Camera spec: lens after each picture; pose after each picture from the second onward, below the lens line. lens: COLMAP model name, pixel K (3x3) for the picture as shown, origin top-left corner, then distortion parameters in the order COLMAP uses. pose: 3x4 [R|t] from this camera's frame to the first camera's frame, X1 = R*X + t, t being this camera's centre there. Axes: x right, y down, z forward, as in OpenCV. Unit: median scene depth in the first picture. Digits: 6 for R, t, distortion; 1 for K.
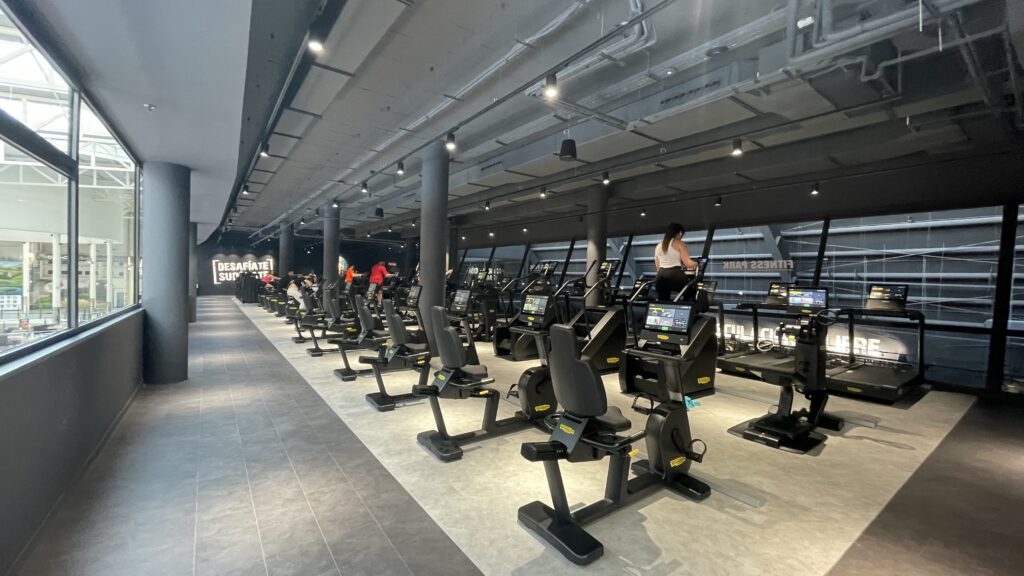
lens RADIAL K [[414.2, 0, 511.2], [0, 414.2, 288.6], [0, 0, 1]] dist [0.002004, 0.000072]
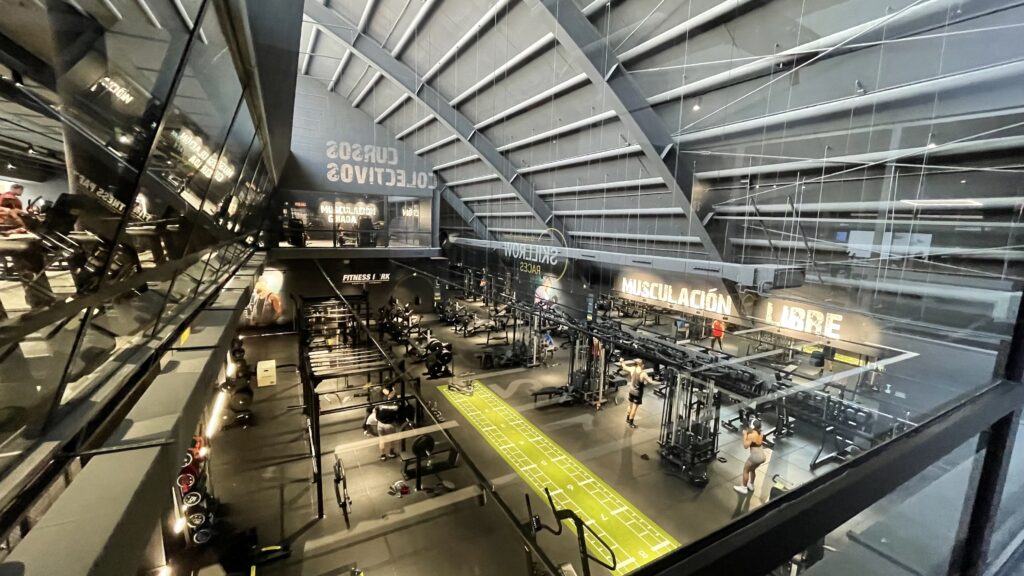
lens RADIAL K [[414.2, 0, 513.7], [0, 414.2, 289.7], [0, 0, 1]] dist [0.002004, 0.000072]
pose [[0.992123, 0.017723, -0.124011, 0.475564], [-0.001128, 0.991165, 0.132630, 0.003783], [0.125266, -0.131445, 0.983377, 0.334358]]
